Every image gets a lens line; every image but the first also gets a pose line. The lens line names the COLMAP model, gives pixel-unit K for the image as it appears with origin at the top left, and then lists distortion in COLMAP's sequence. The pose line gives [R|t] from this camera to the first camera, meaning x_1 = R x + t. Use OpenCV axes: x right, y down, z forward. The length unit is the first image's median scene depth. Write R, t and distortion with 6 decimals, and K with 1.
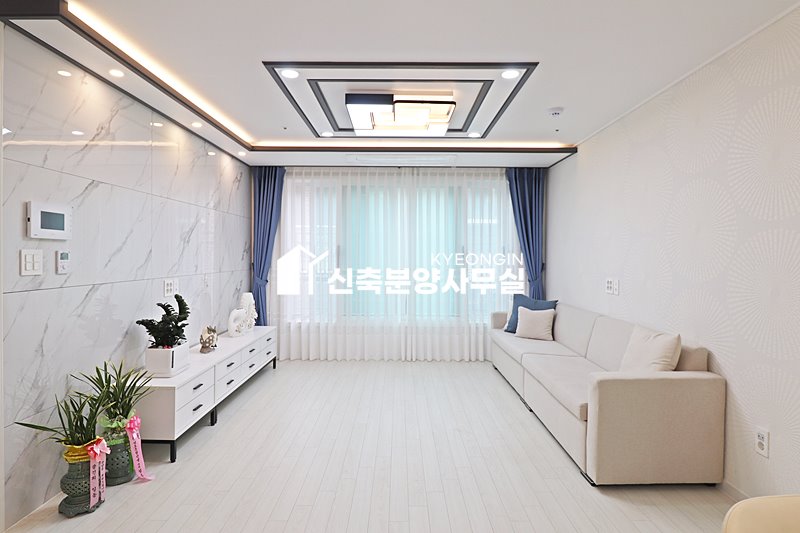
lens RADIAL K [[443.4, 0, 395.6], [0, 443.4, 262.5], [0, 0, 1]] dist [-0.004543, -0.003931]
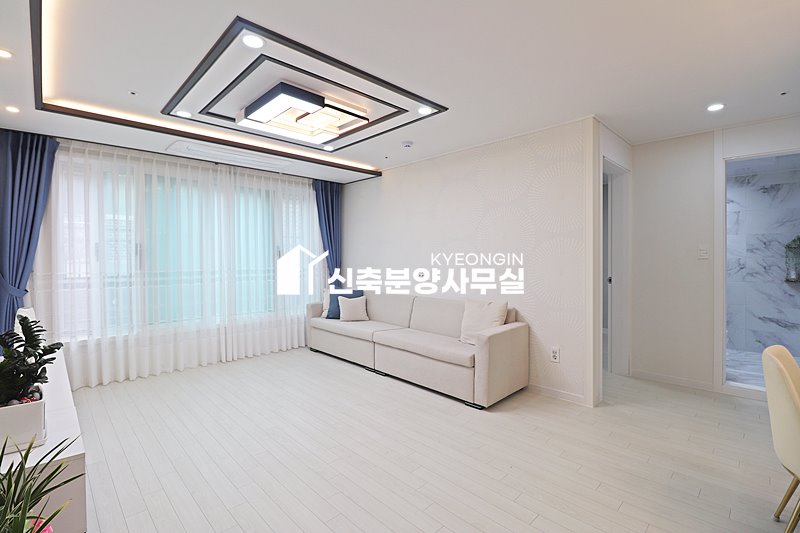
lens RADIAL K [[369.2, 0, 400.2], [0, 369.2, 263.2], [0, 0, 1]] dist [-0.011249, -0.006320]
pose [[0.711678, -0.019085, 0.702247, -0.306326], [0.017164, 0.999805, 0.009777, 0.002074], [-0.702296, 0.005095, 0.711867, 0.165145]]
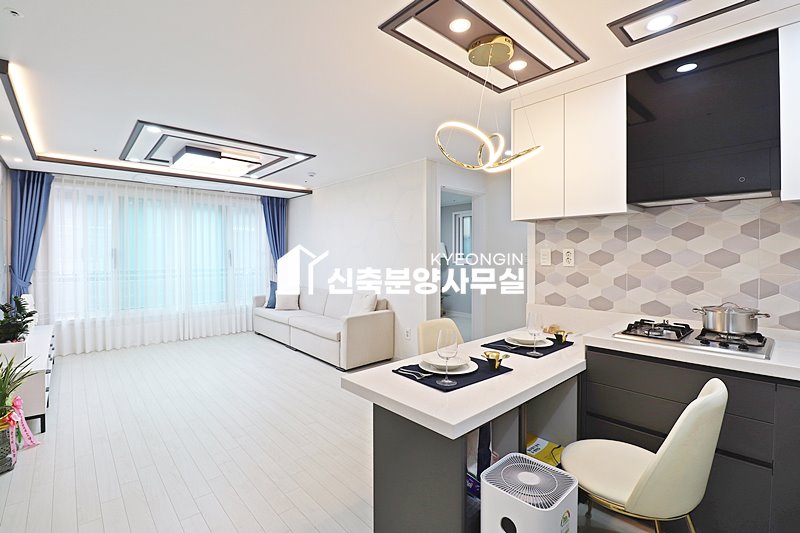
lens RADIAL K [[369.2, 0, 401.7], [0, 369.2, 261.6], [0, 0, 1]] dist [-0.011249, -0.006320]
pose [[0.735930, -0.014205, 0.676908, -0.254578], [0.011374, 0.999898, 0.008617, -0.004914], [-0.676962, 0.001357, 0.736017, -0.215607]]
